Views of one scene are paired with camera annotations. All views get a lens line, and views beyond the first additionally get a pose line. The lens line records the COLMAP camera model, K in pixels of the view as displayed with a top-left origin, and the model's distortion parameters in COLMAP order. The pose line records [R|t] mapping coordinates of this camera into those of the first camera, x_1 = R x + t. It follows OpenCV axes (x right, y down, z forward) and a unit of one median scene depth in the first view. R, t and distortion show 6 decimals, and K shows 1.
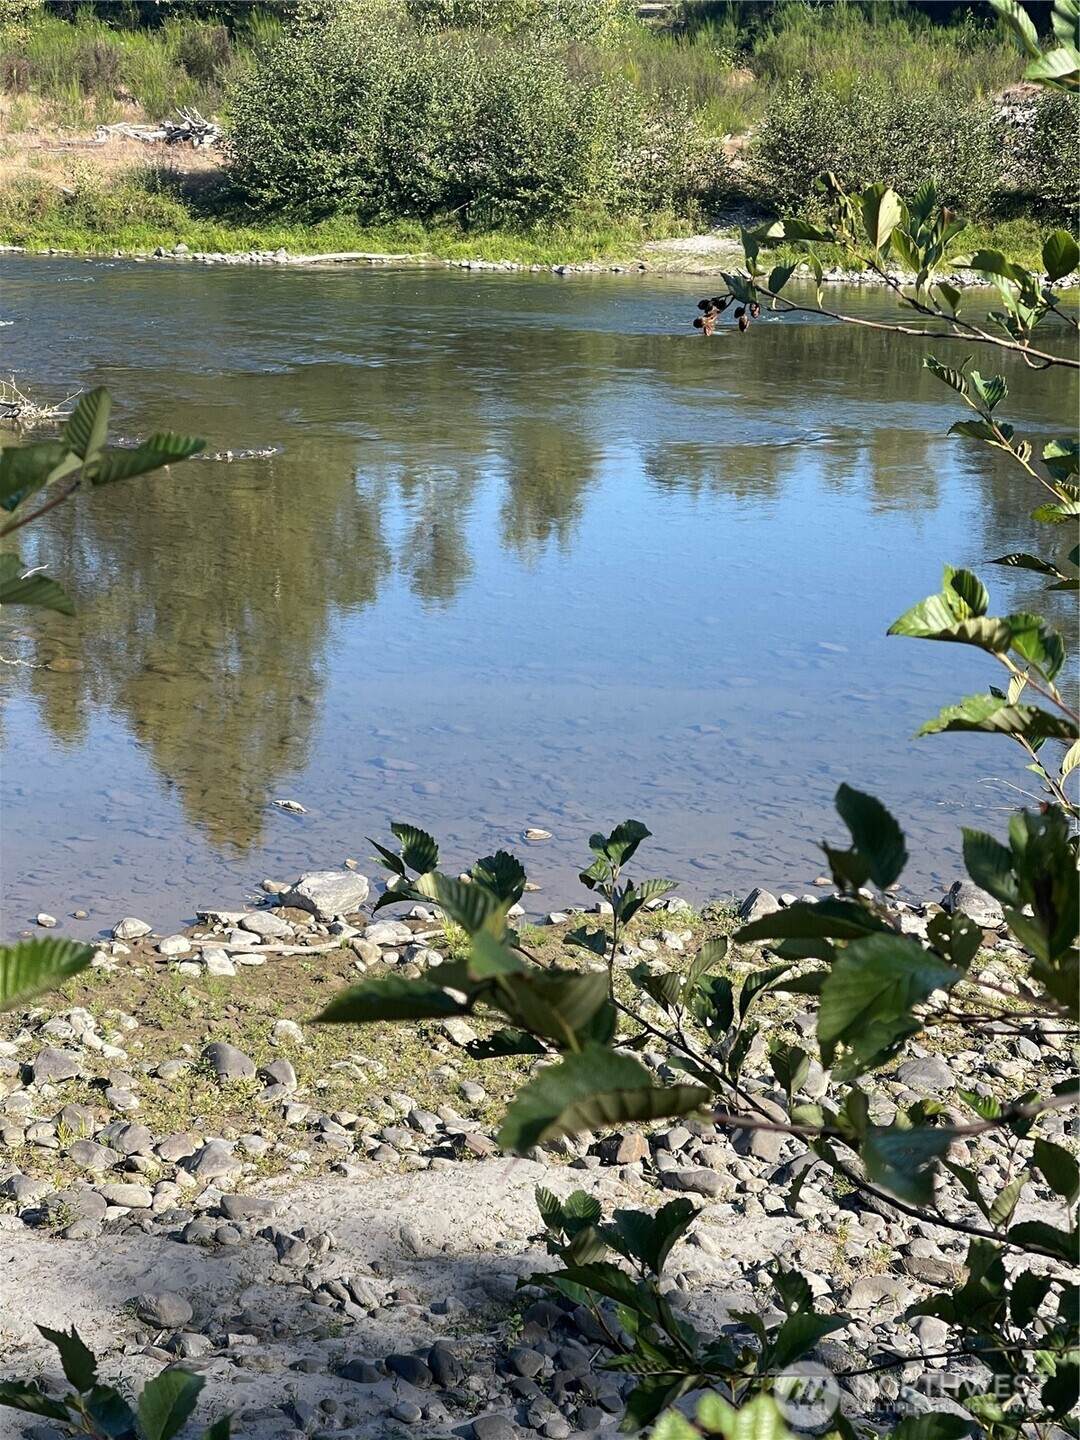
lens RADIAL K [[3012.0, 0, 538.9], [0, 3012.0, 719.0], [0, 0, 1]] dist [0.097311, 0.000000]
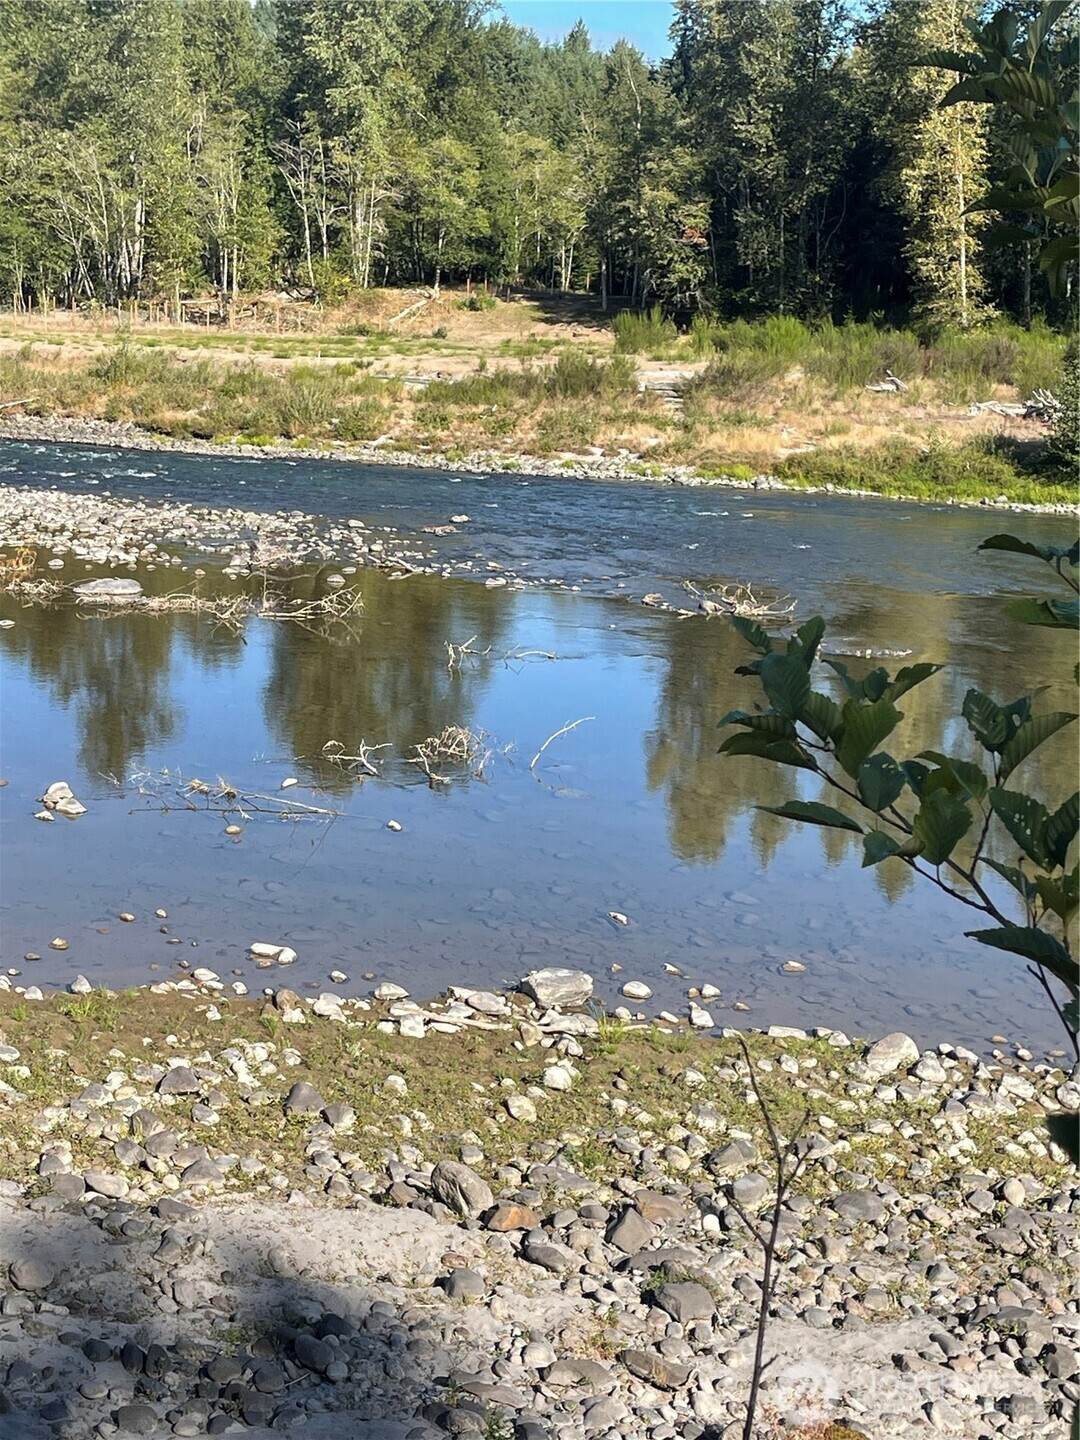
lens RADIAL K [[2348.7, 0, 541.2], [0, 2348.7, 722.8], [0, 0, 1]] dist [0.036788, 0.000000]
pose [[0.913817, 0.086853, -0.396731, 0.100950], [-0.112422, 0.992789, -0.041607, -0.002486], [0.390257, 0.082622, 0.916991, 0.044475]]
